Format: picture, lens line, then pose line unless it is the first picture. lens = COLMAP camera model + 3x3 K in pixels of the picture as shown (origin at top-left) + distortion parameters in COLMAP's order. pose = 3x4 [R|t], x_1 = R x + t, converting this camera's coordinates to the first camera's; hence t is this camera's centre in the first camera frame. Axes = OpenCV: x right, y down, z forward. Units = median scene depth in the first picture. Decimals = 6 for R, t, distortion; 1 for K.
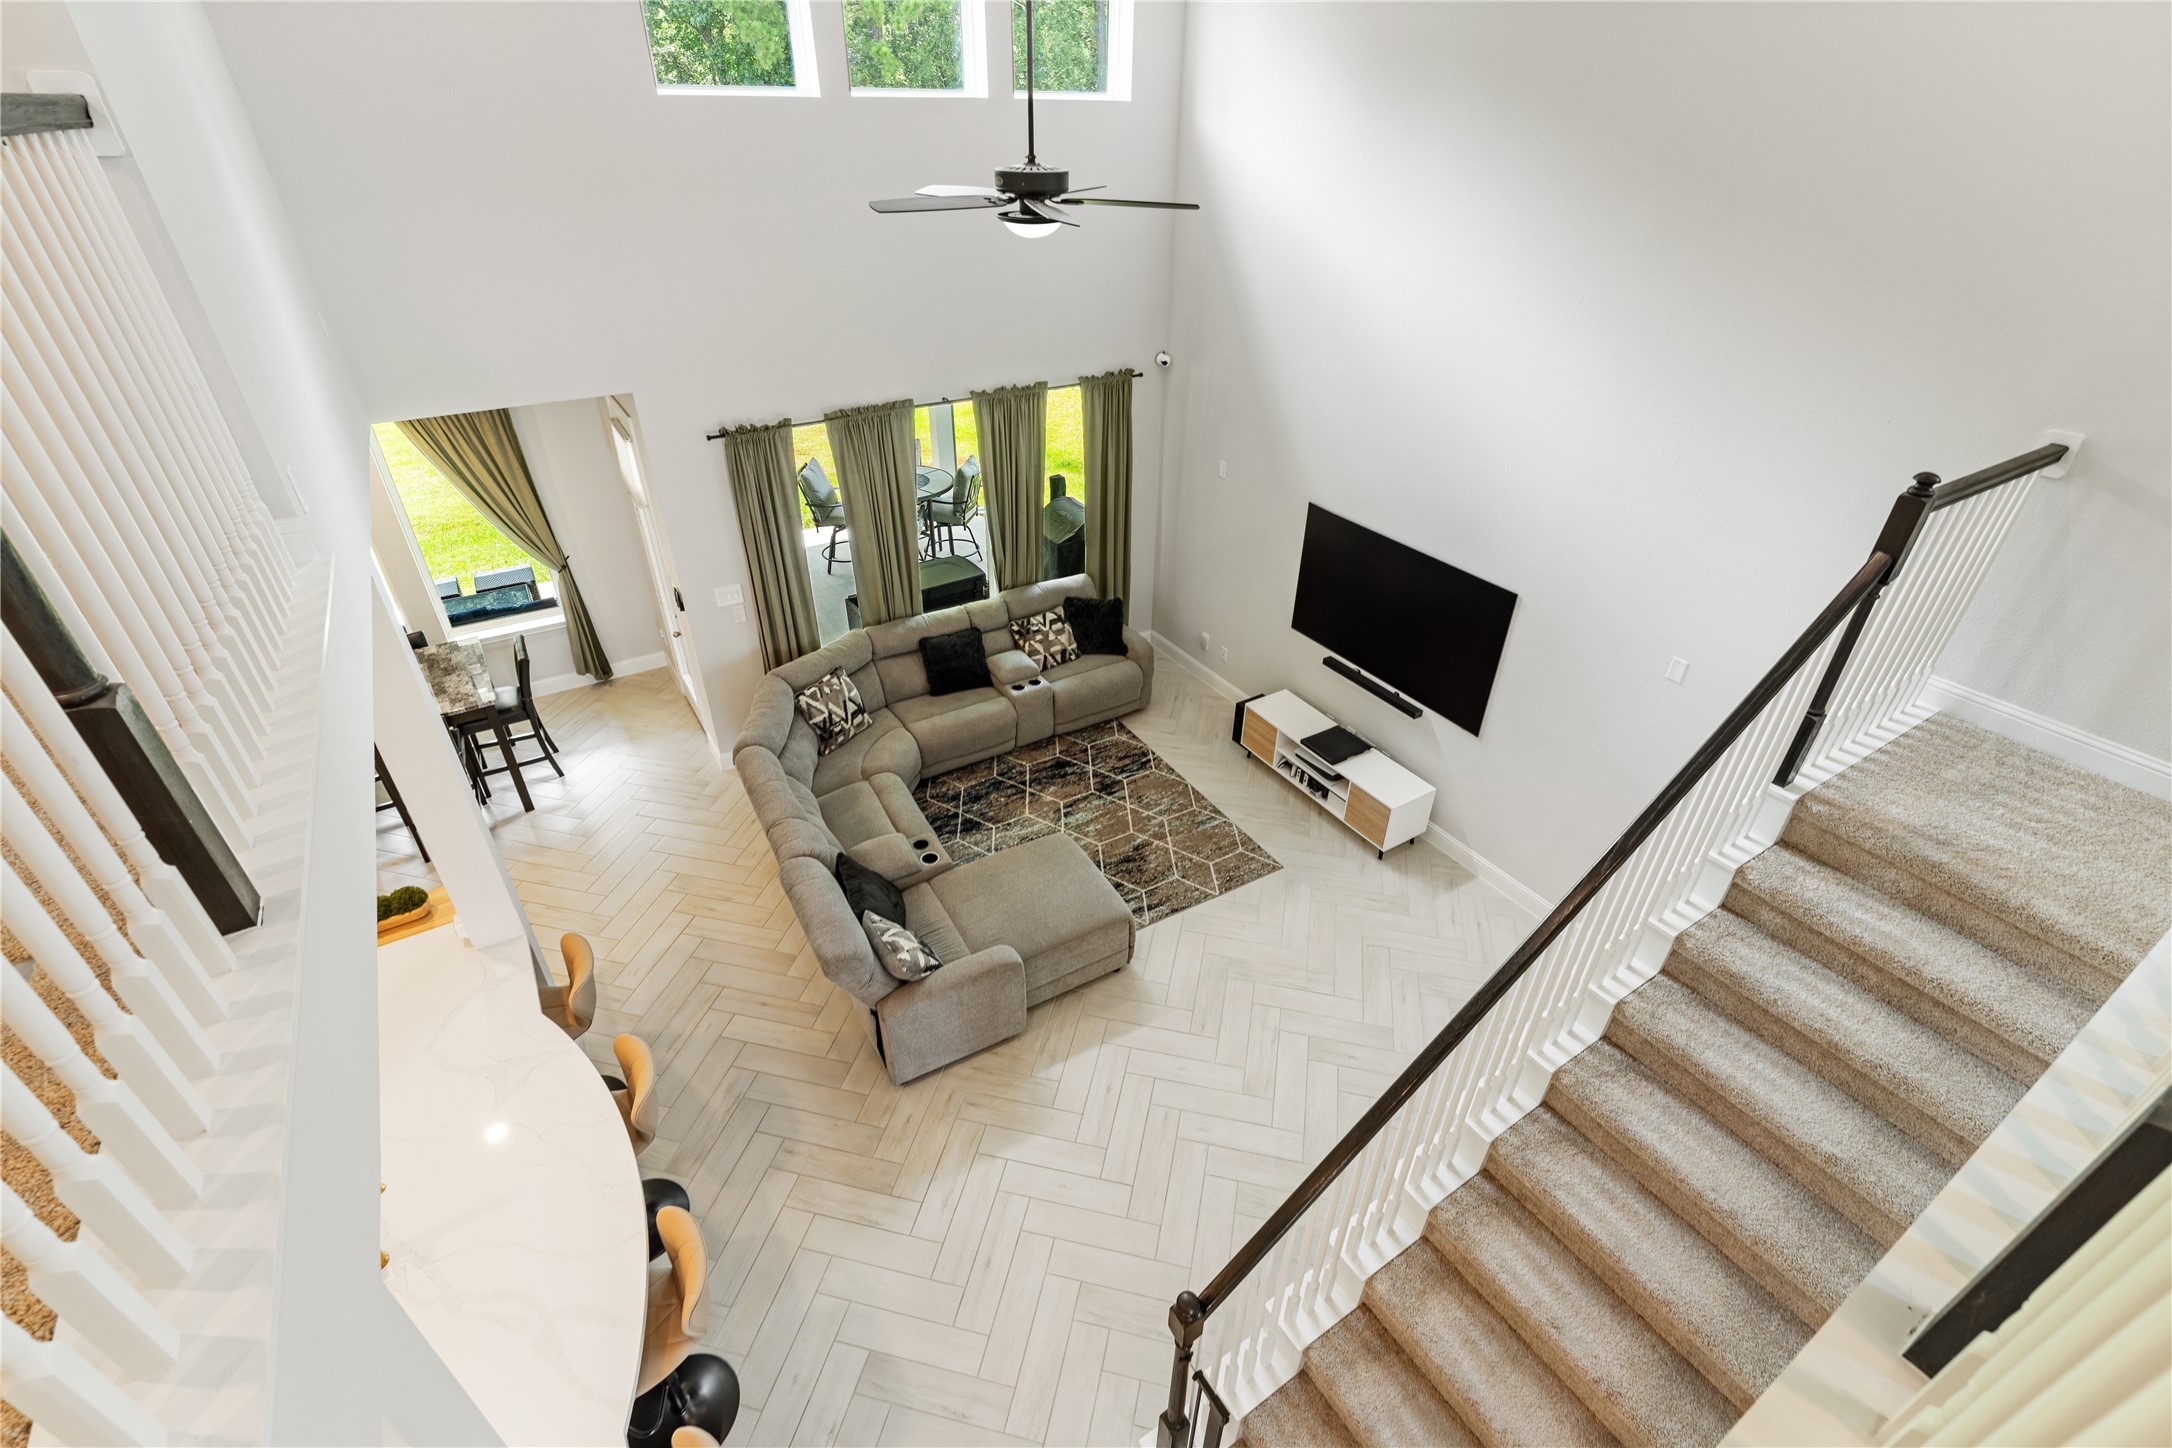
lens RADIAL K [[955.7, 0, 1091.1], [0, 955.7, 729.2], [0, 0, 1]] dist [-0.002105, -0.000067]
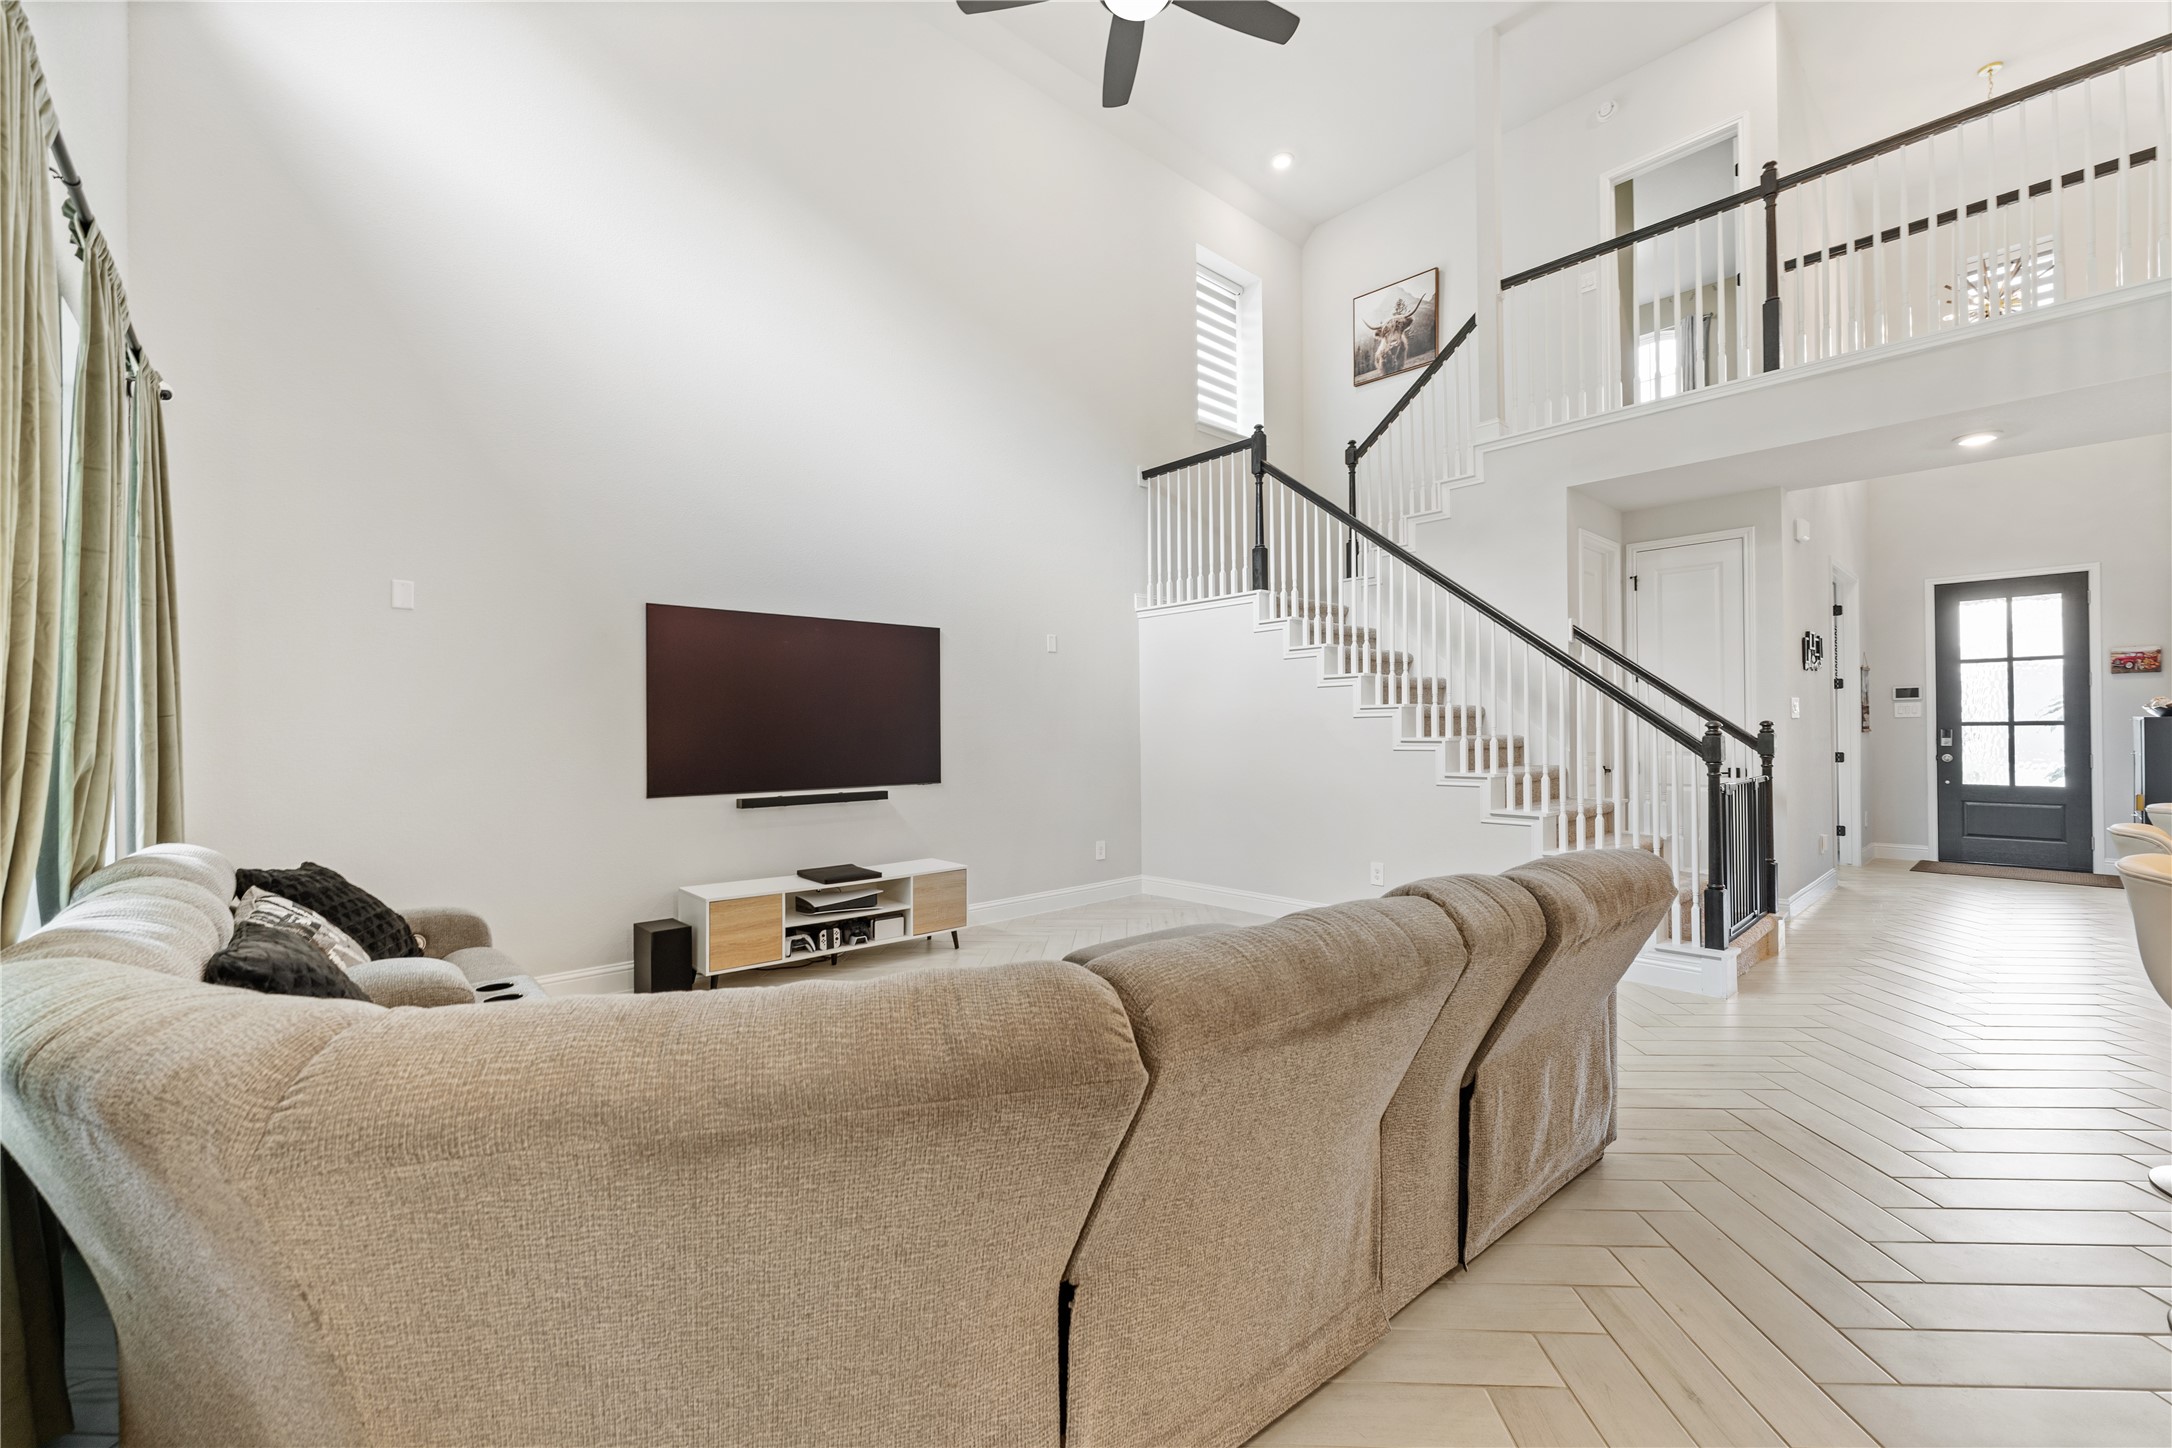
lens RADIAL K [[888.3, 0, 1090.1], [0, 888.3, 727.5], [0, 0, 1]] dist [-0.000888, -0.000257]
pose [[-0.176914, -0.006894, 0.984202, -0.486736], [0.546653, 0.830866, 0.104083, -0.045889], [-0.818457, 0.556430, -0.143224, 0.866087]]
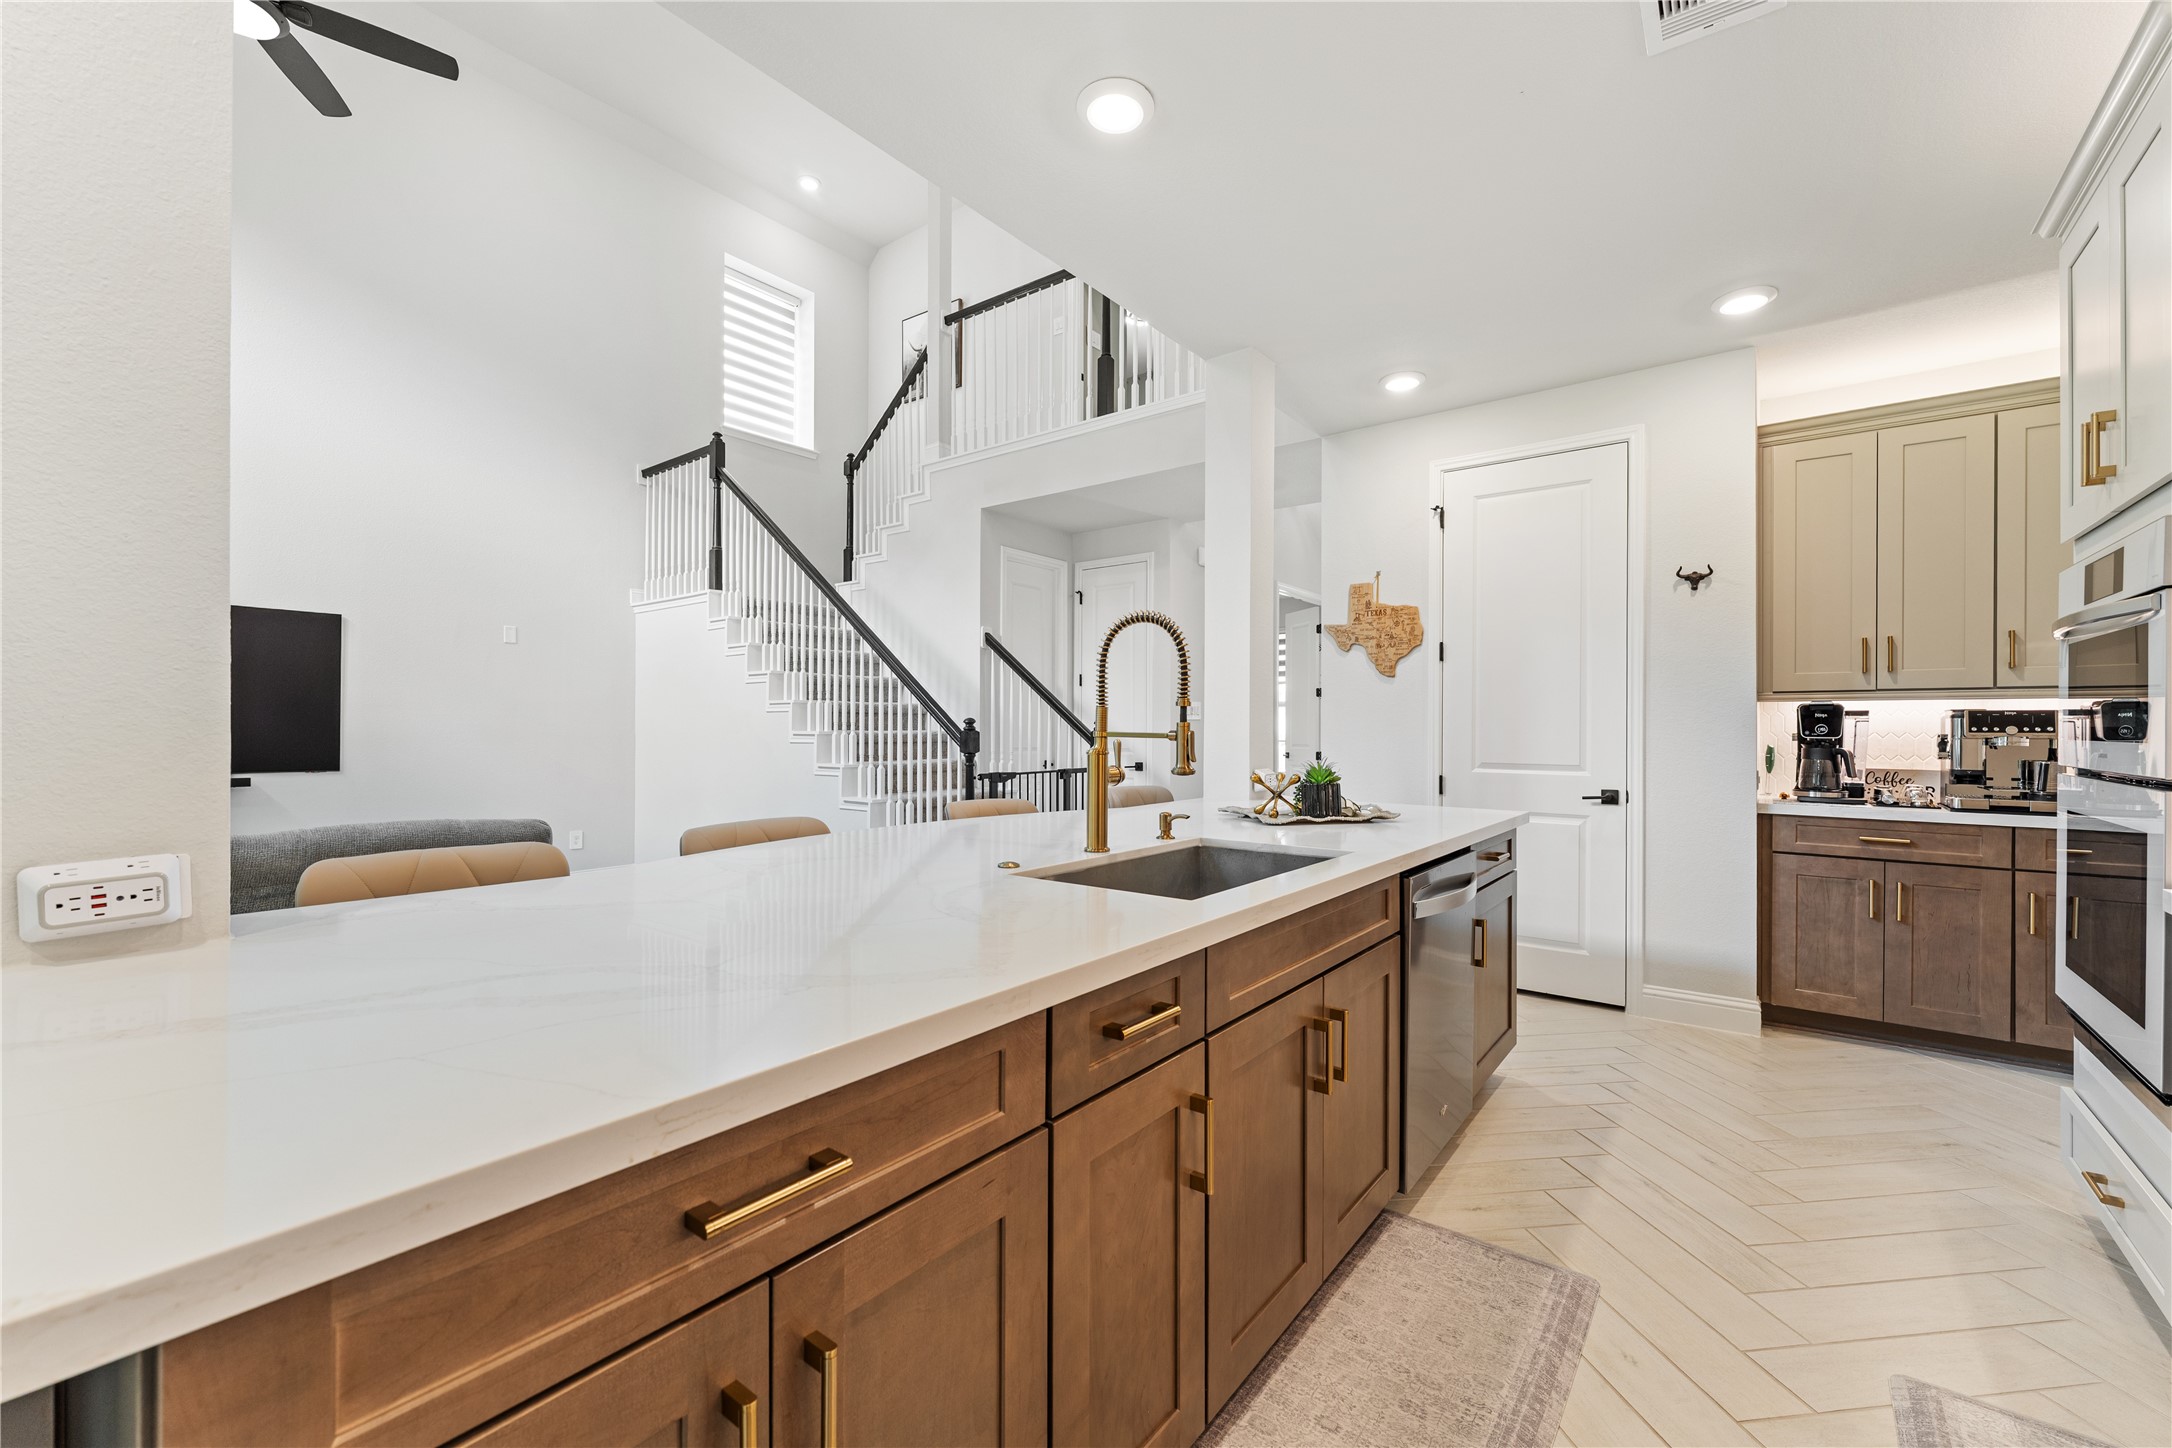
lens RADIAL K [[880.3, 0, 1091.6], [0, 880.3, 726.6], [0, 0, 1]] dist [-0.001043, -0.000505]
pose [[-0.345037, -0.009471, 0.938541, -0.649149], [0.508550, 0.838563, 0.195421, 0.170231], [-0.788877, 0.544723, -0.284519, 0.546336]]
